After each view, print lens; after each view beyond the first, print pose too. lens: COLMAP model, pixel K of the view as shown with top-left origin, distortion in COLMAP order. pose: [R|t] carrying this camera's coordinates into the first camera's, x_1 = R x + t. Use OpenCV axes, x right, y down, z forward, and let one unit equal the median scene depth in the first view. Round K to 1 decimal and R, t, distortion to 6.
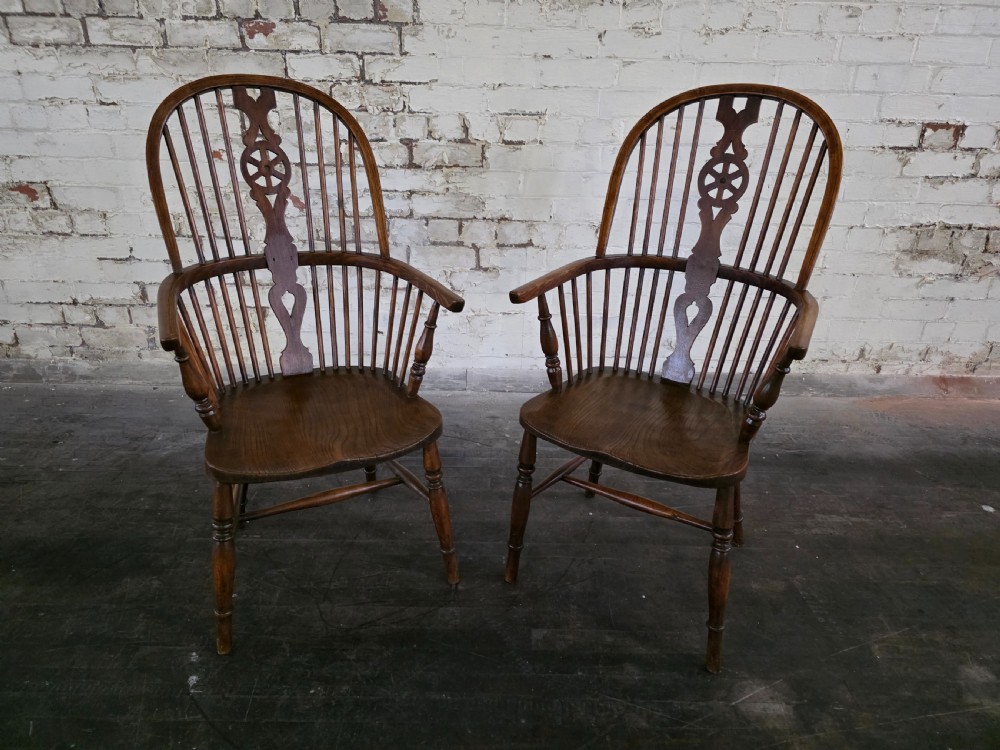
lens RADIAL K [[677.5, 0, 499.4], [0, 677.5, 368.8], [0, 0, 1]] dist [0.064152, -0.065335]
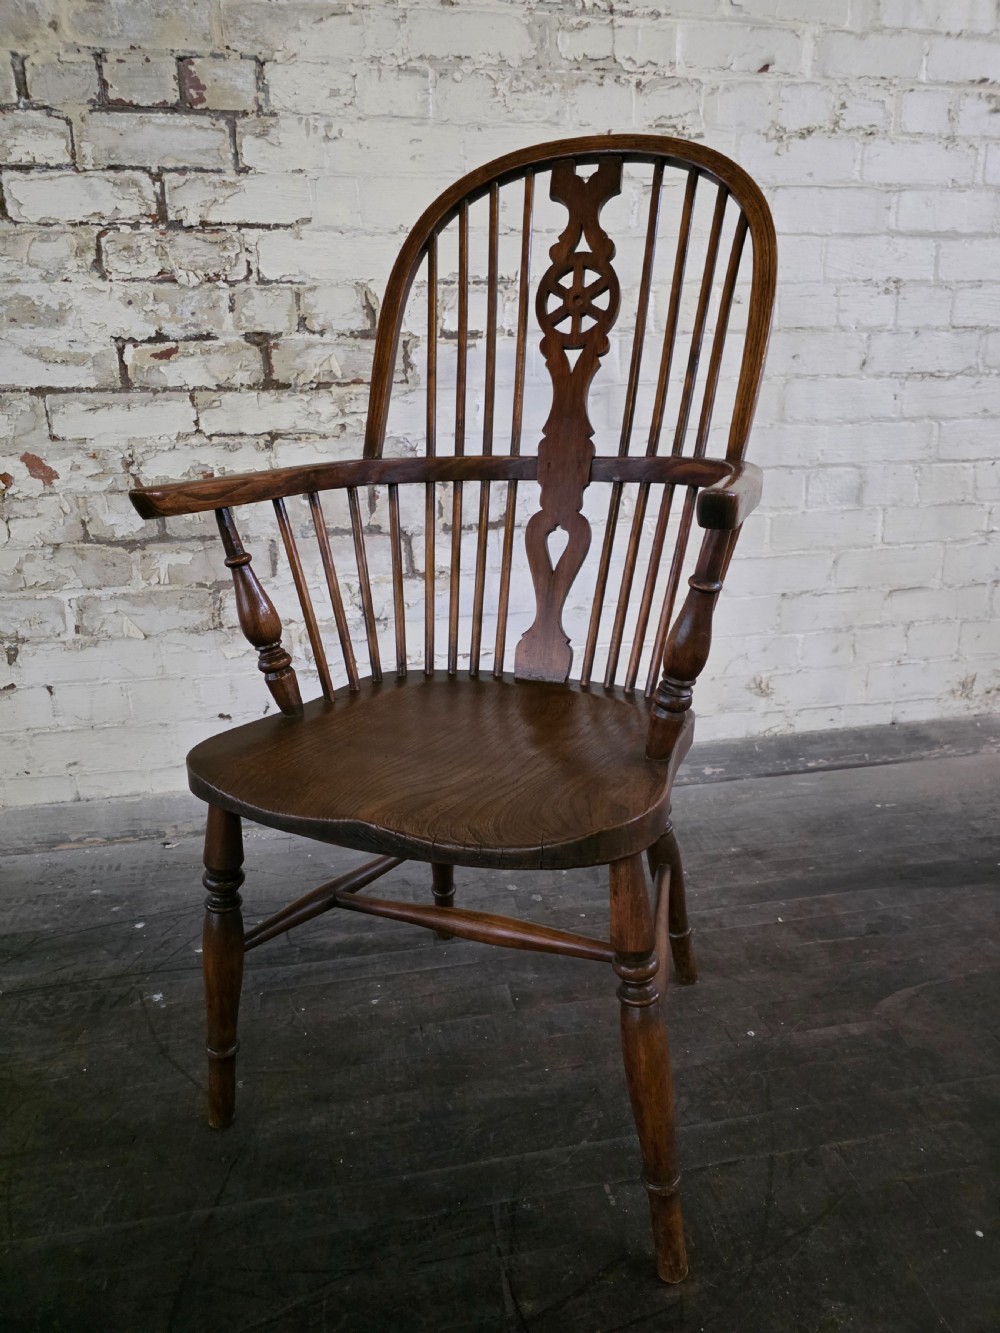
lens RADIAL K [[903.1, 0, 514.4], [0, 903.1, 660.1], [0, 0, 1]] dist [0.064152, -0.065335]
pose [[0.981171, -0.091212, 0.170246, -0.090023], [0.117320, 0.981670, -0.150197, 0.038606], [-0.153426, 0.167342, 0.973888, 0.351841]]
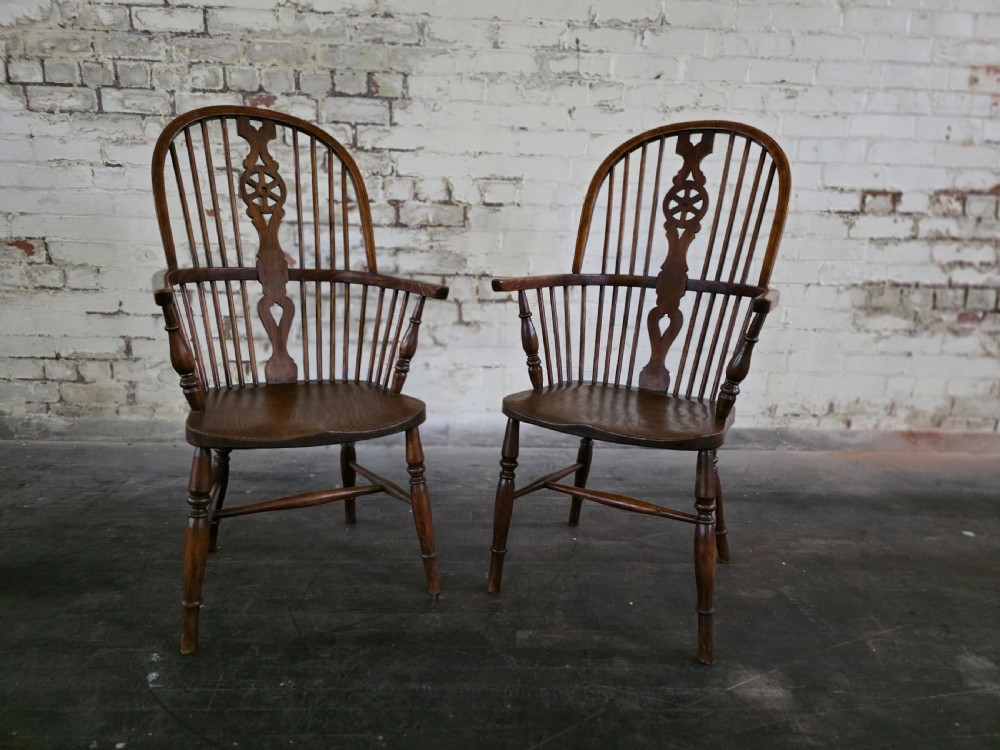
lens RADIAL K [[677.5, 0, 503.2], [0, 677.5, 377.1], [0, 0, 1]] dist [0.064152, -0.065335]
pose [[0.999314, -0.001509, 0.036996, -0.004141], [0.008746, 0.980515, -0.196249, 0.158244], [-0.035979, 0.196438, 0.979856, -0.004010]]
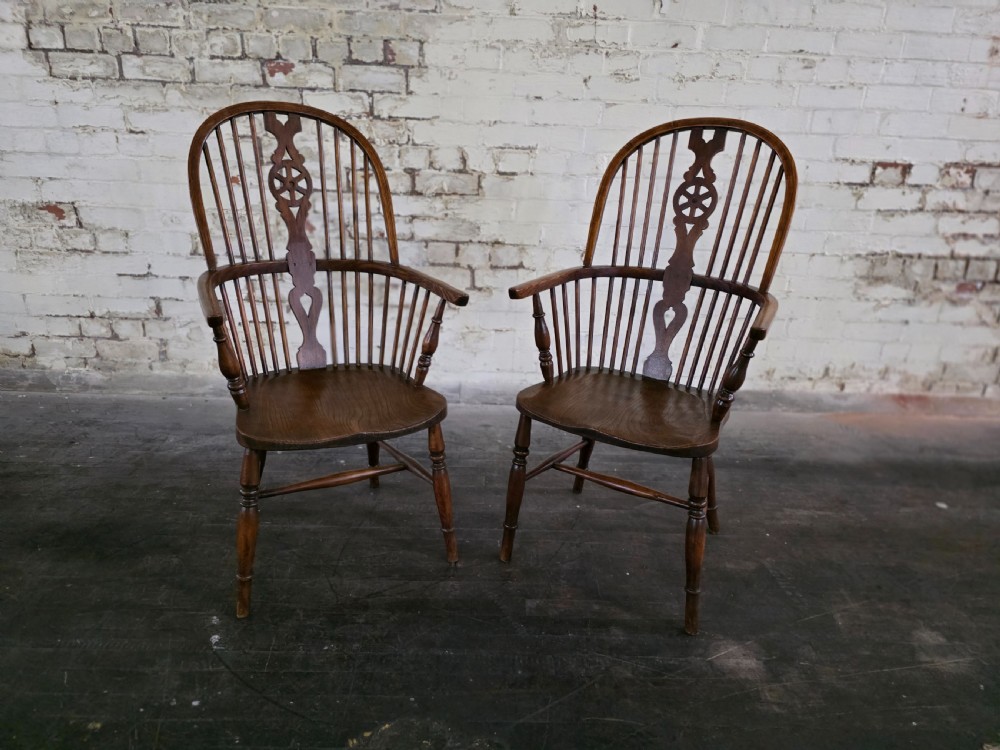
lens RADIAL K [[677.5, 0, 496.5], [0, 677.5, 369.4], [0, 0, 1]] dist [0.064152, -0.065335]
pose [[0.999690, 0.009516, 0.022986, -0.019856], [-0.007837, 0.997368, -0.072077, 0.067578], [-0.023612, 0.071874, 0.997134, -0.078757]]
